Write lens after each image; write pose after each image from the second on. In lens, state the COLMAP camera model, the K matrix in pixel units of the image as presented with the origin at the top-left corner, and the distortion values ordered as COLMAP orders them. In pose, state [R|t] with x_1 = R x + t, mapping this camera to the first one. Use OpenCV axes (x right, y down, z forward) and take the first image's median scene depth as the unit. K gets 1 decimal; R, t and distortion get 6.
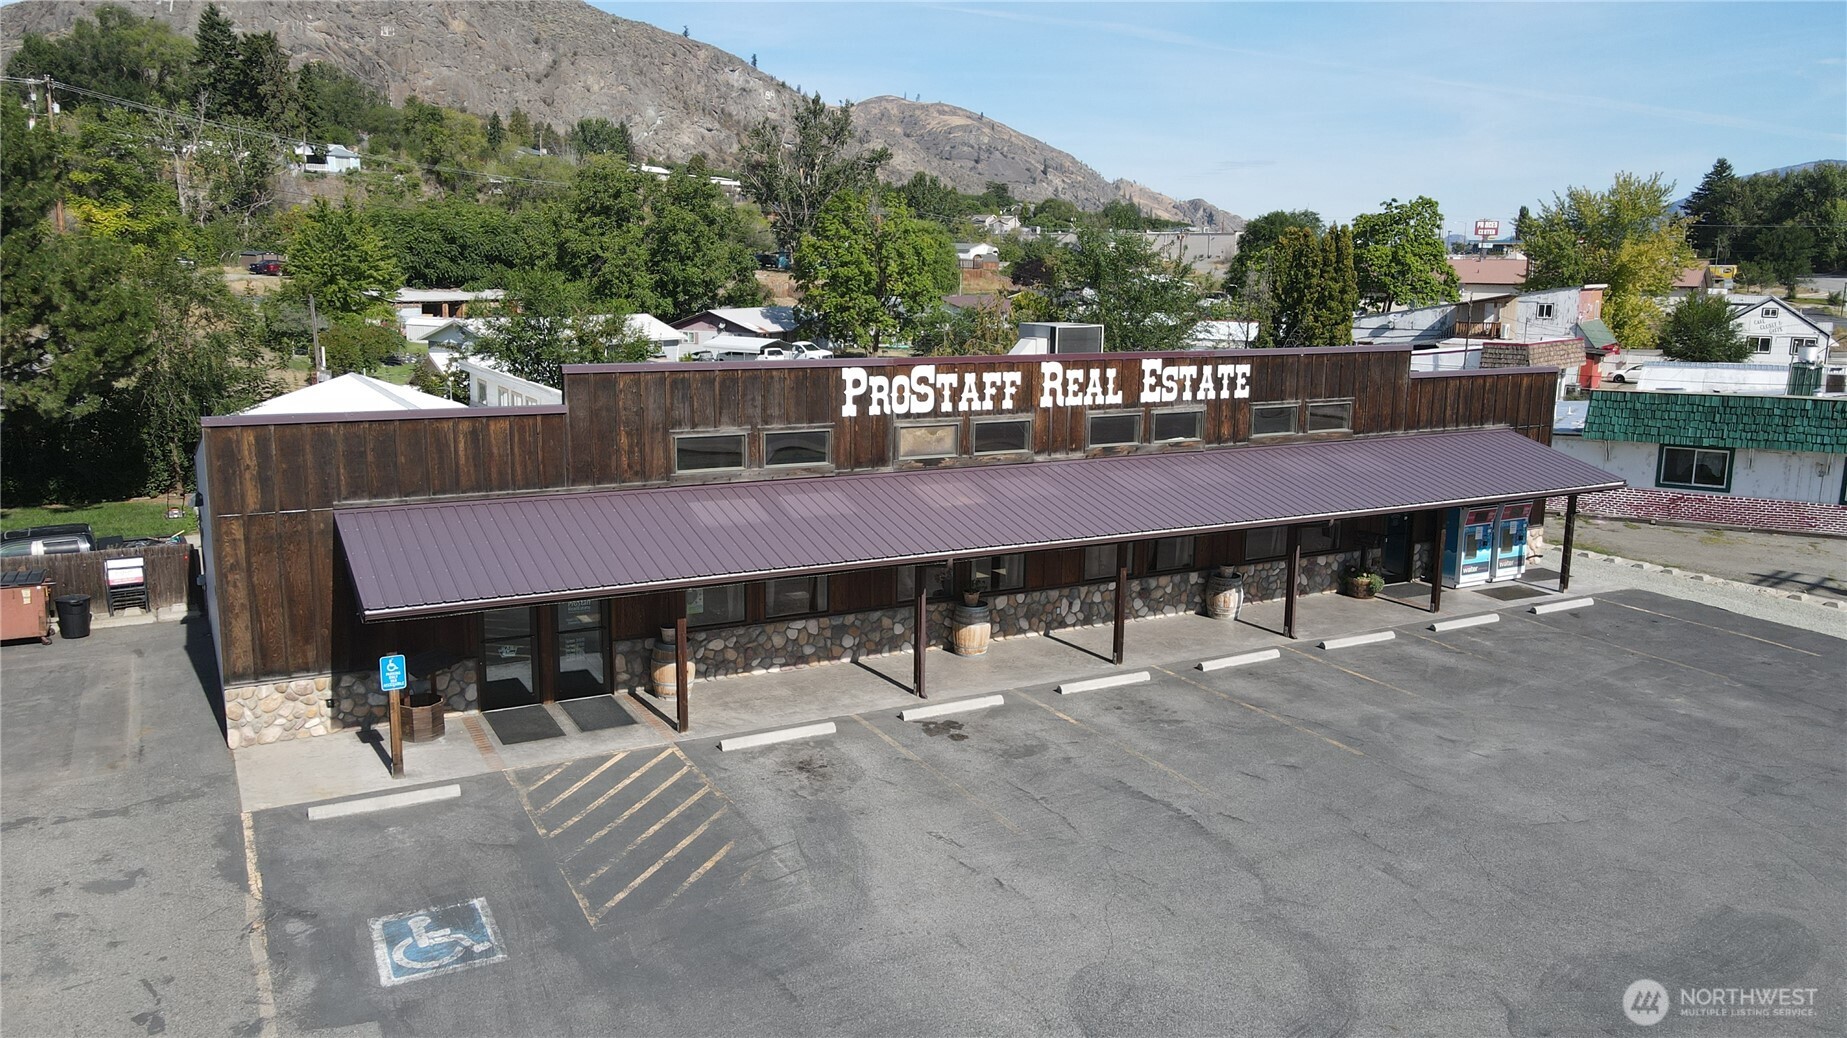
lens RADIAL K [[1354.2, 0, 919.0], [0, 1354.2, 523.5], [0, 0, 1]] dist [0.015405, 0.010375]
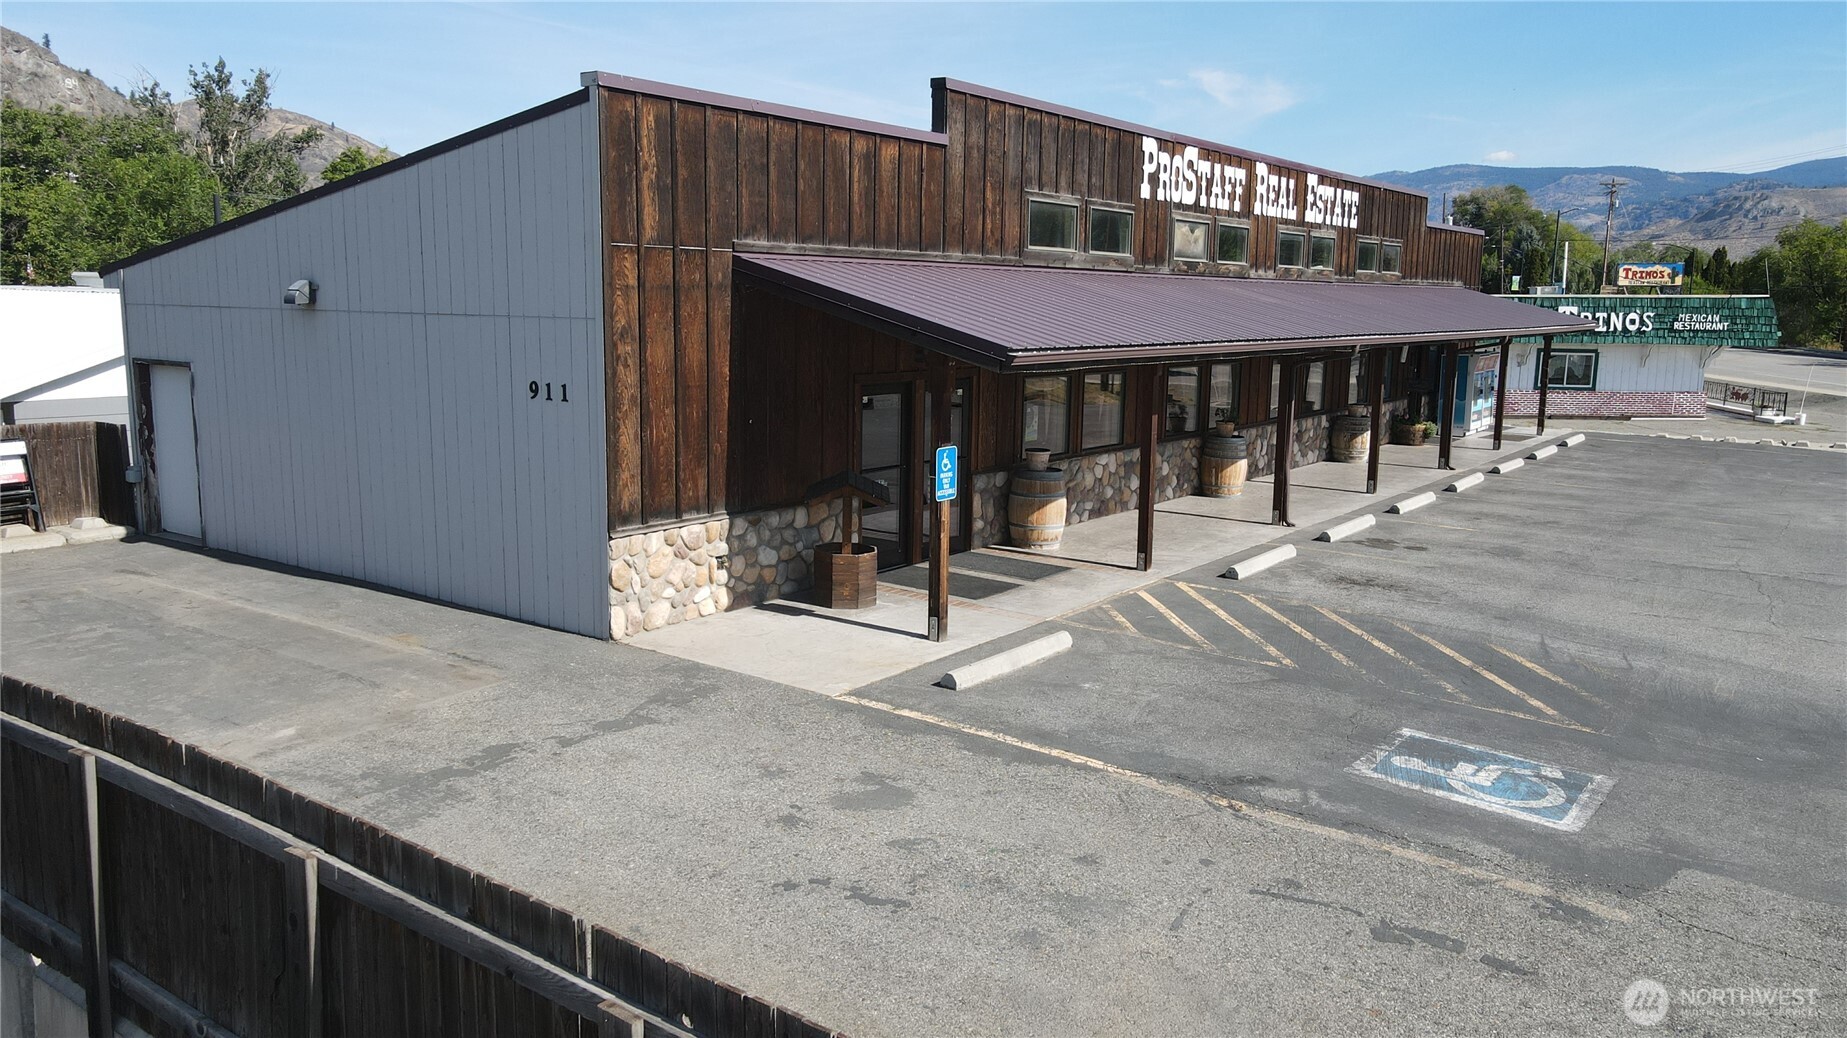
lens RADIAL K [[1354.2, 0, 916.4], [0, 1354.2, 507.8], [0, 0, 1]] dist [0.015405, 0.010375]
pose [[0.902480, -0.066450, 0.425575, -0.529836], [0.079092, 0.996794, -0.012083, 0.104034], [-0.423408, 0.044564, 0.904843, 0.328810]]
